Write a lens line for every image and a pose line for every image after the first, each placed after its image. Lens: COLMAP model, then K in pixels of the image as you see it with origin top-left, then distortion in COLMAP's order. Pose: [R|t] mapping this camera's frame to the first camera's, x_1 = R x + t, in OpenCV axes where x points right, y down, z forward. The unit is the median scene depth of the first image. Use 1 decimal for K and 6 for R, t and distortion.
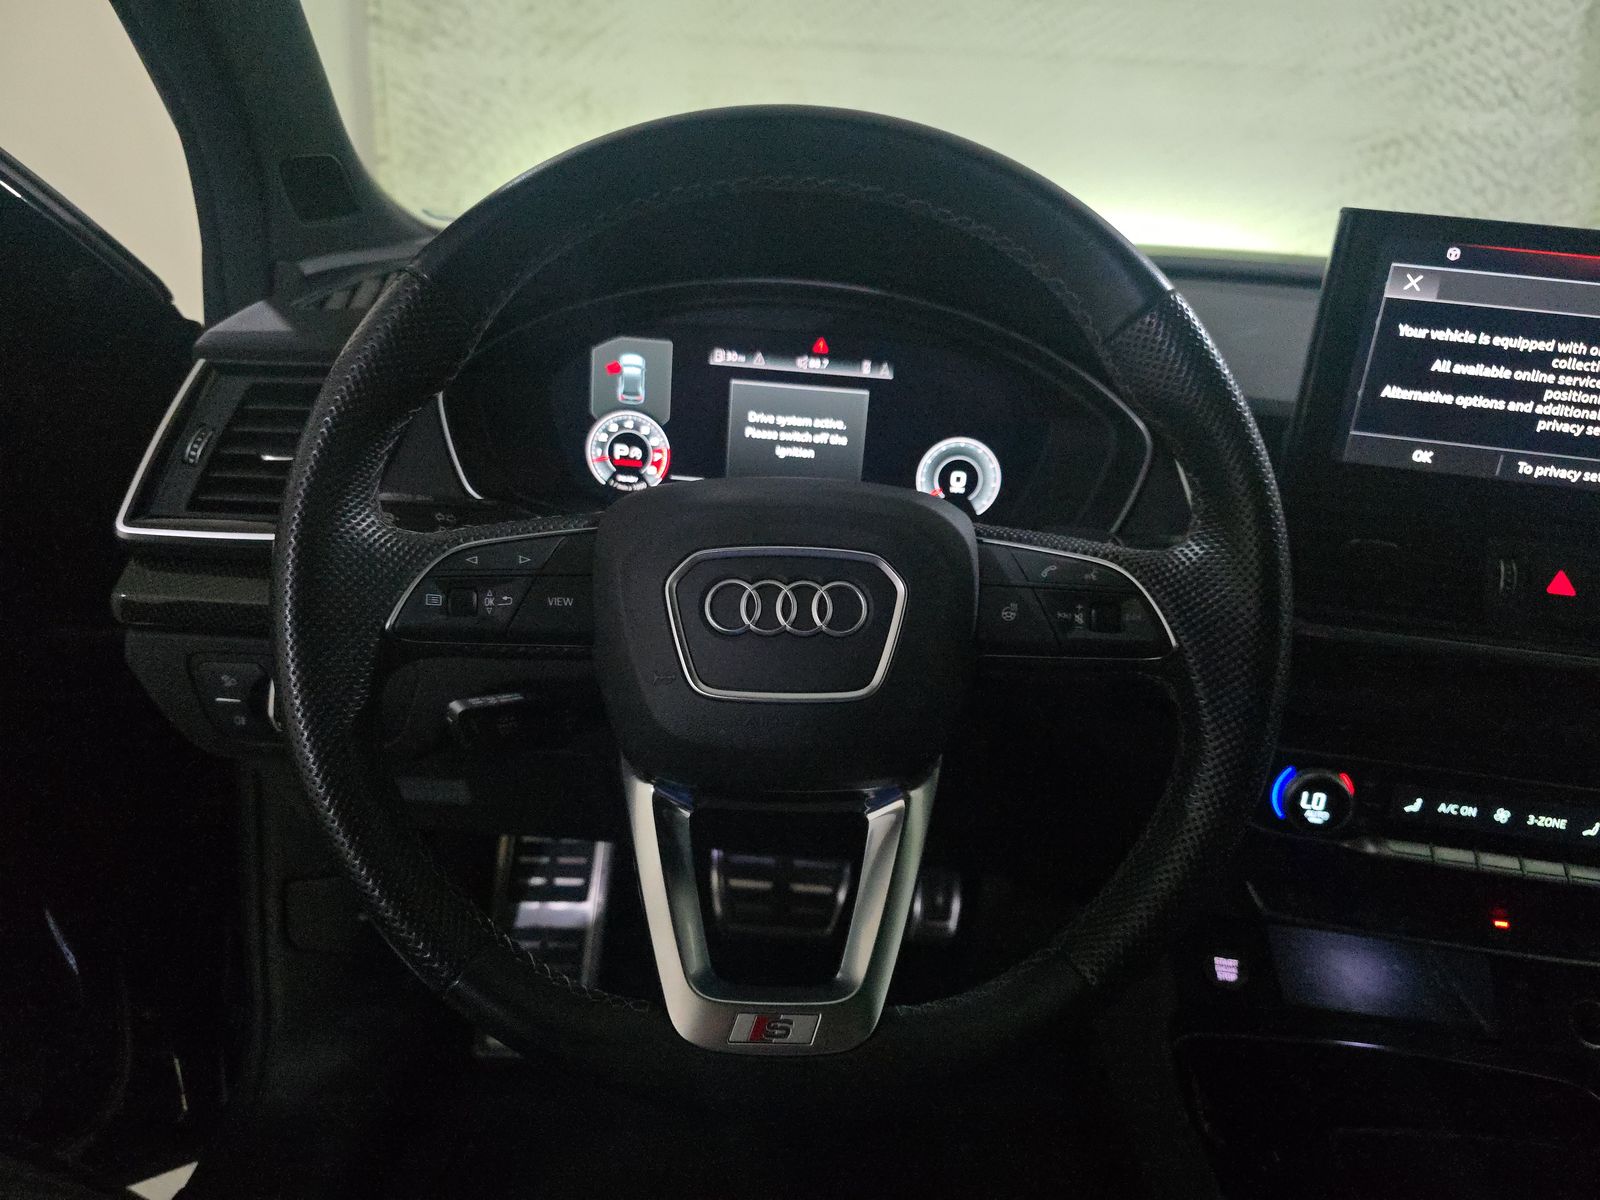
lens RADIAL K [[1066.0, 0, 792.0], [0, 1066.0, 605.2], [0, 0, 1]] dist [0.027079, -0.022316]
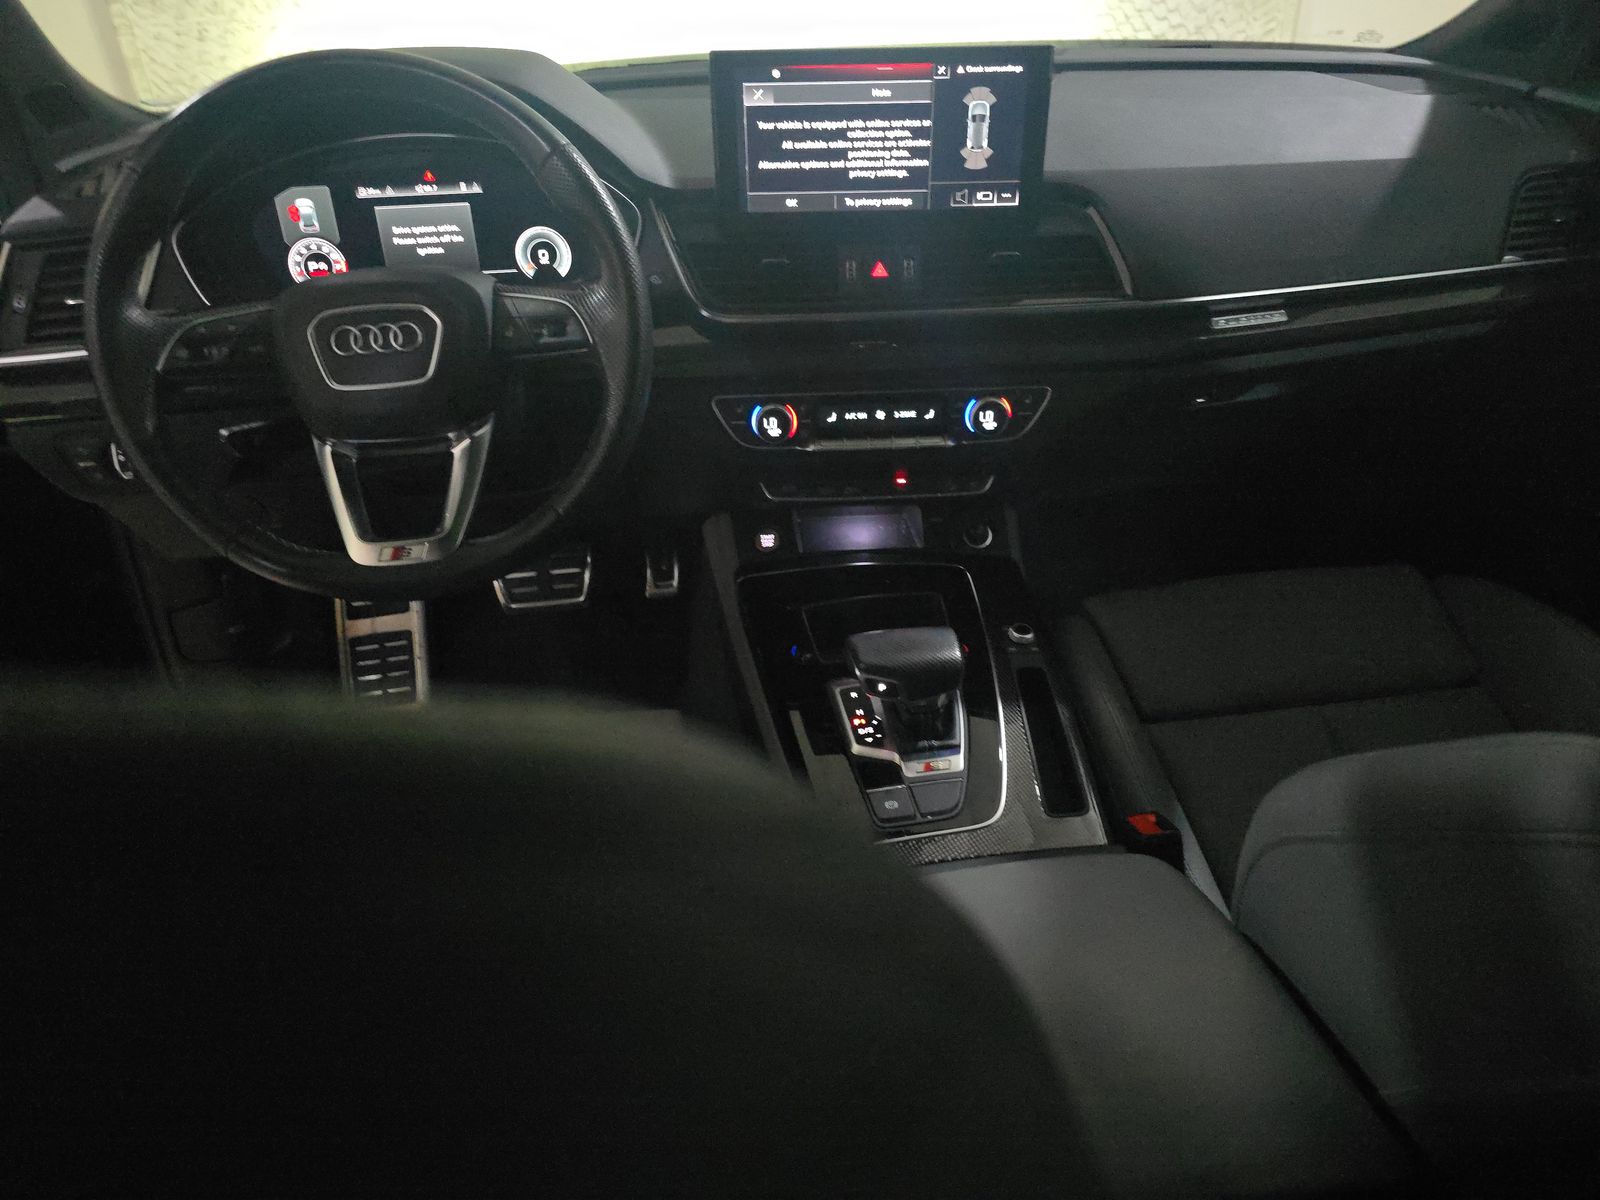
lens RADIAL K [[1066.0, 0, 794.6], [0, 1066.0, 600.9], [0, 0, 1]] dist [0.027079, -0.022316]
pose [[0.983079, -0.165742, 0.078003, 0.328890], [0.148226, 0.969961, 0.192884, 0.129167], [-0.107629, -0.178059, 0.978116, -0.669989]]
